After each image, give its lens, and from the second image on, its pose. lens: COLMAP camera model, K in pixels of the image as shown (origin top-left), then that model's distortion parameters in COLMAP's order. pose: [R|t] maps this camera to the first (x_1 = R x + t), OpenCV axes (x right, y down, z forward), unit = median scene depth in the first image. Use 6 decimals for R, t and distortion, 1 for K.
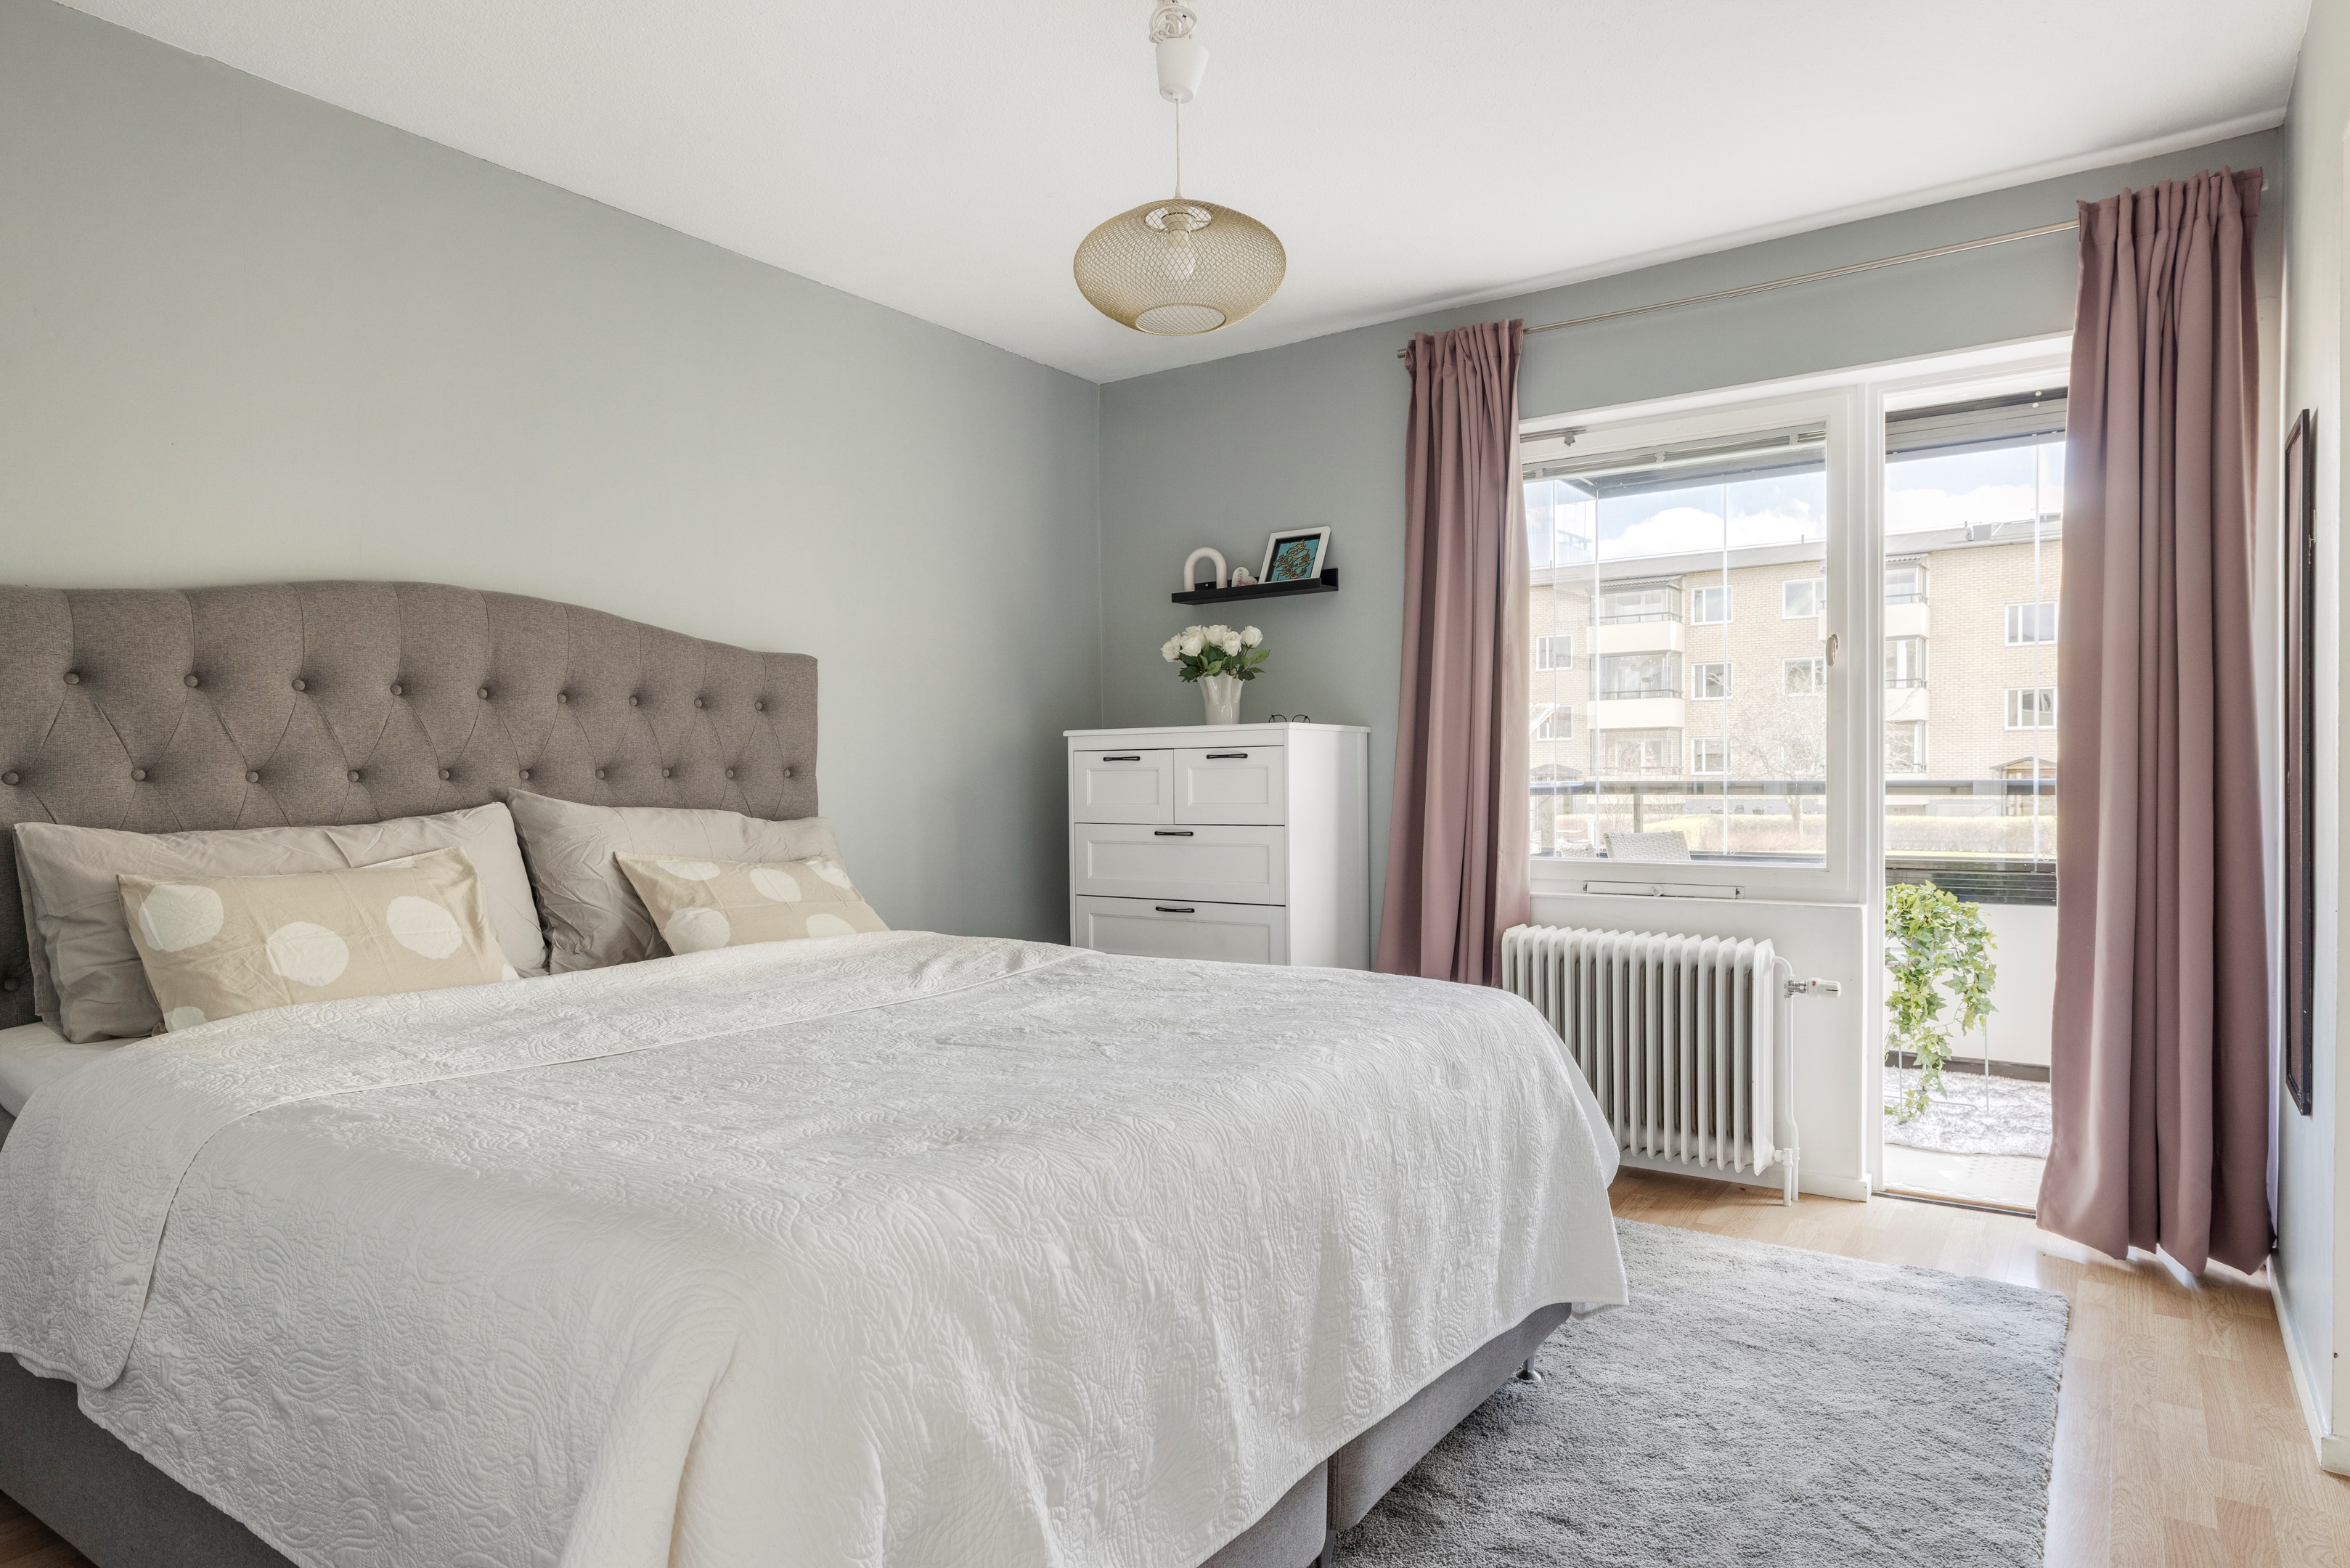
lens RADIAL K [[1396.7, 0, 1175.0], [0, 1396.7, 784.0], [0, 0, 1]] dist [-0.001221, 0.001241]
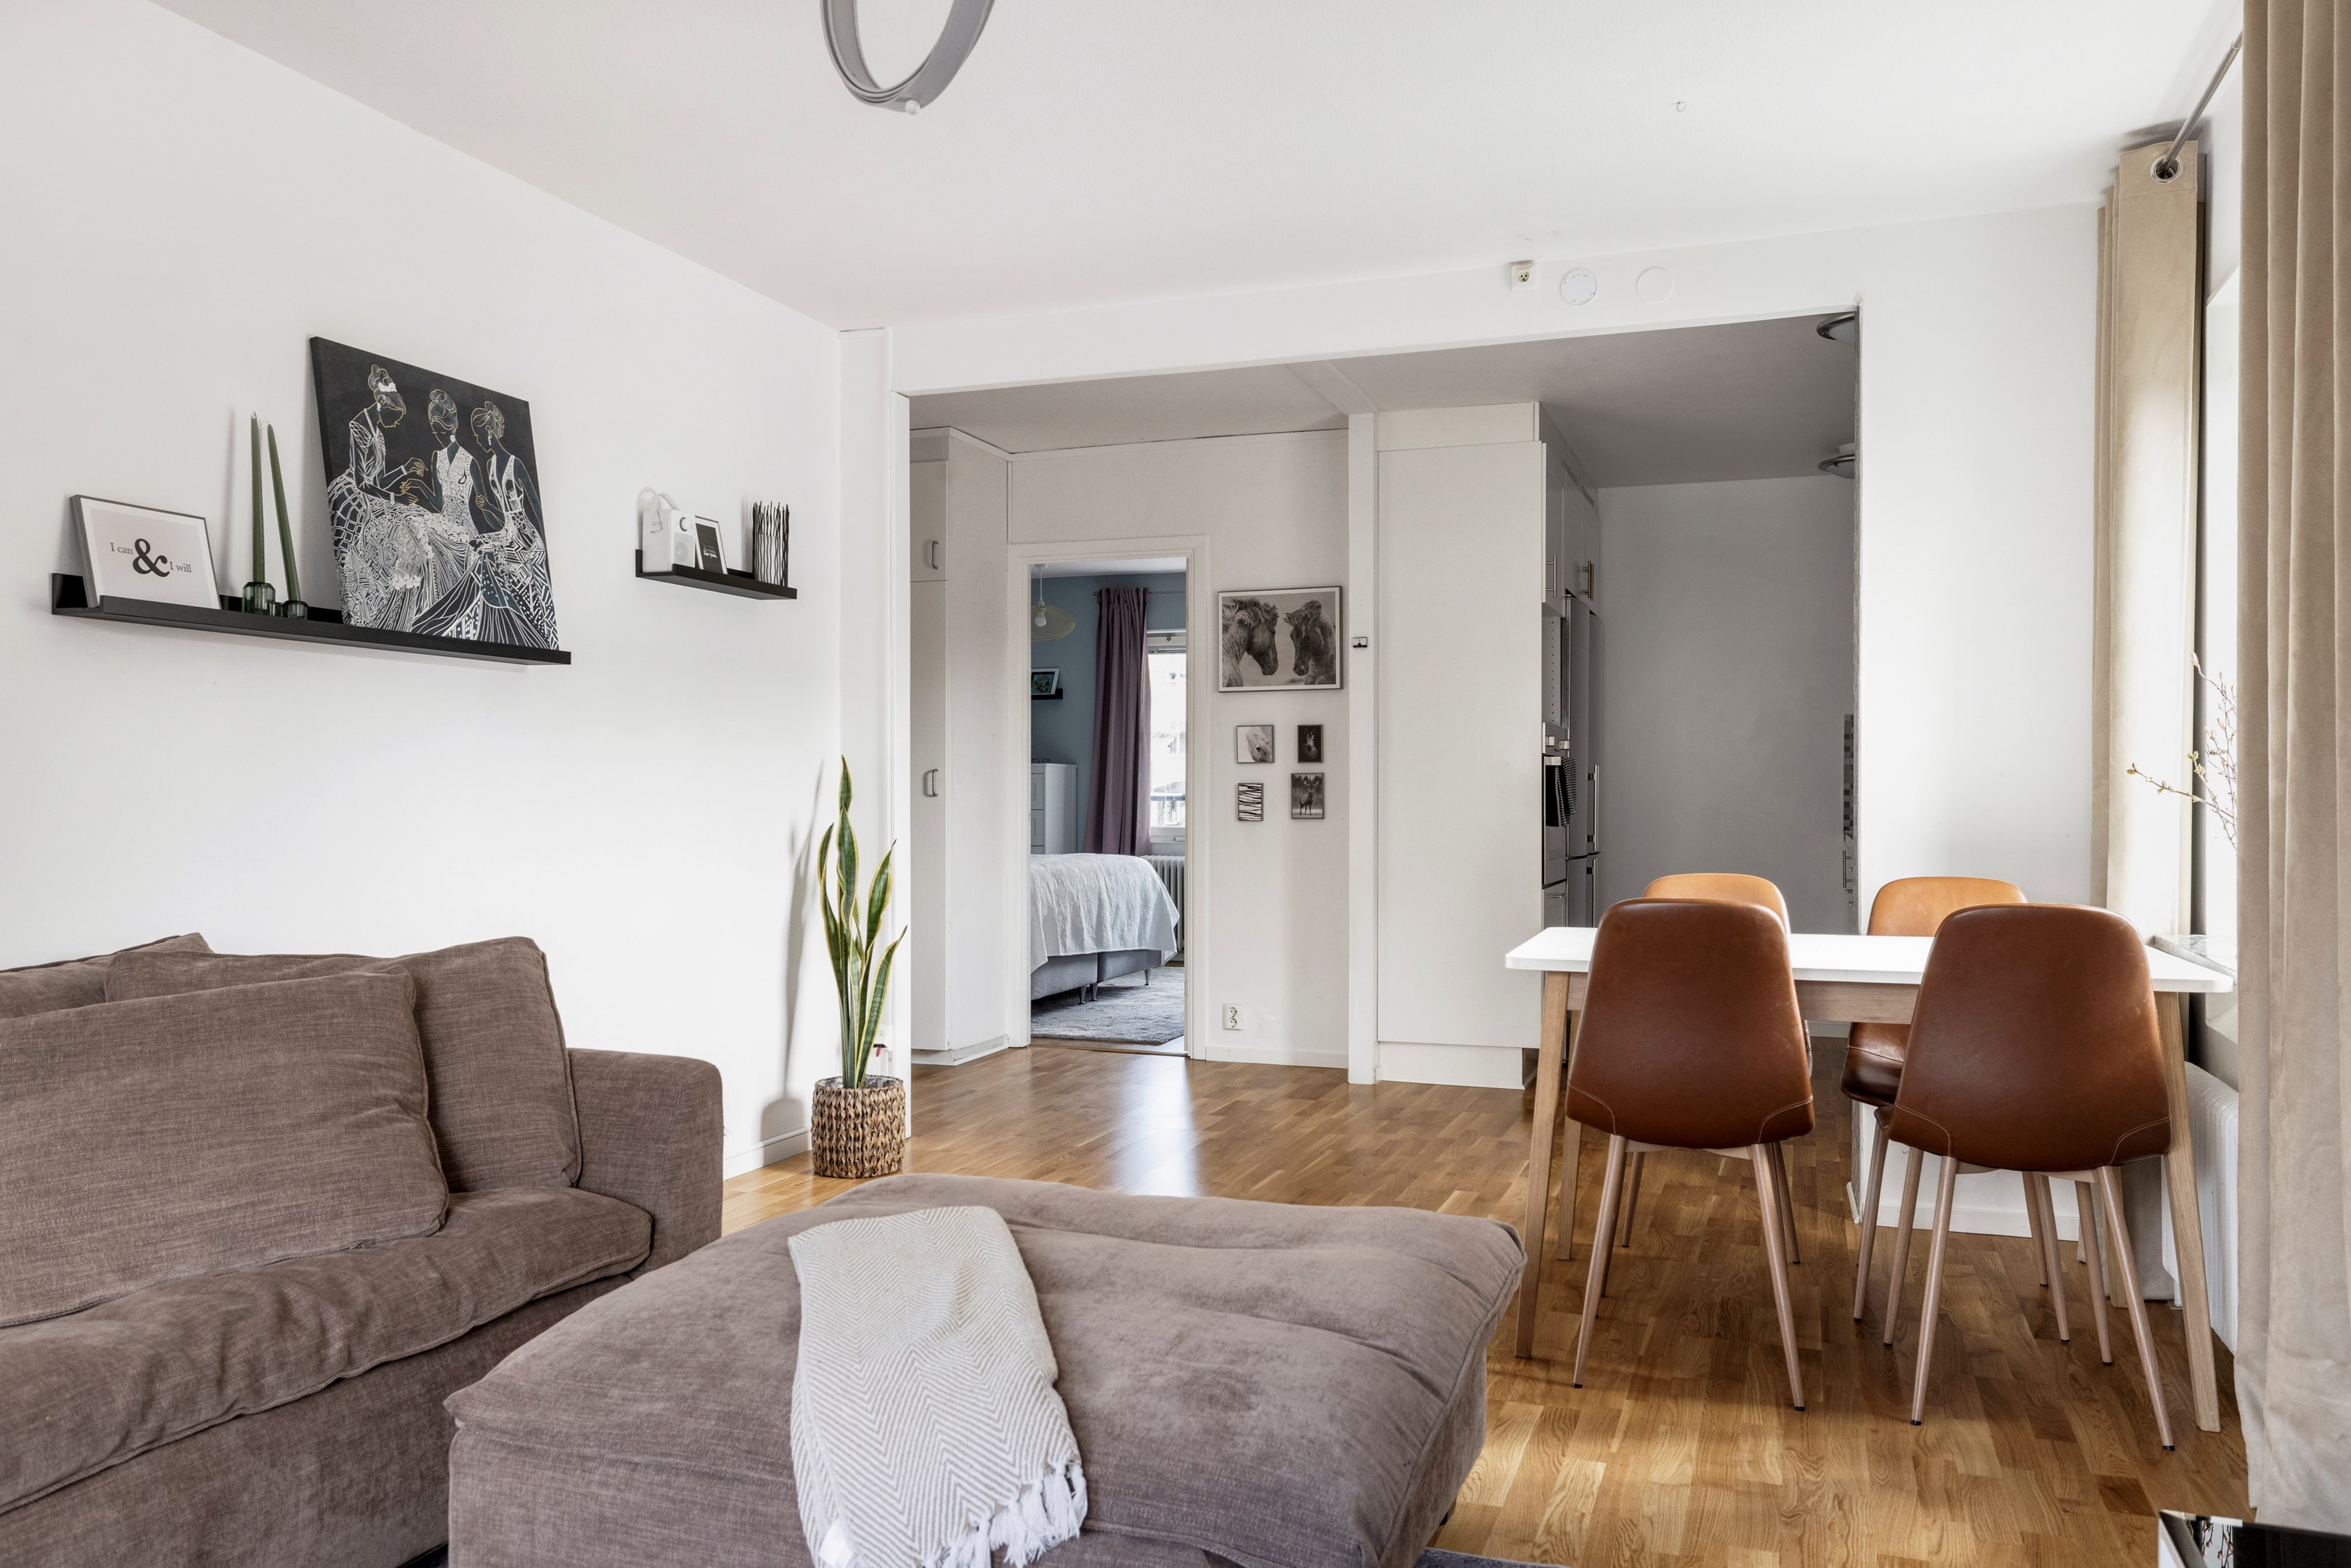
lens RADIAL K [[1726.9, 0, 1175.5], [0, 1726.9, 784.0], [0, 0, 1]] dist [-0.002177, 0.000308]
pose [[0.967446, 0.009695, 0.252891, -0.605014], [-0.006667, 0.999895, -0.012828, 0.030750], [-0.252989, 0.010725, 0.967410, -2.501884]]
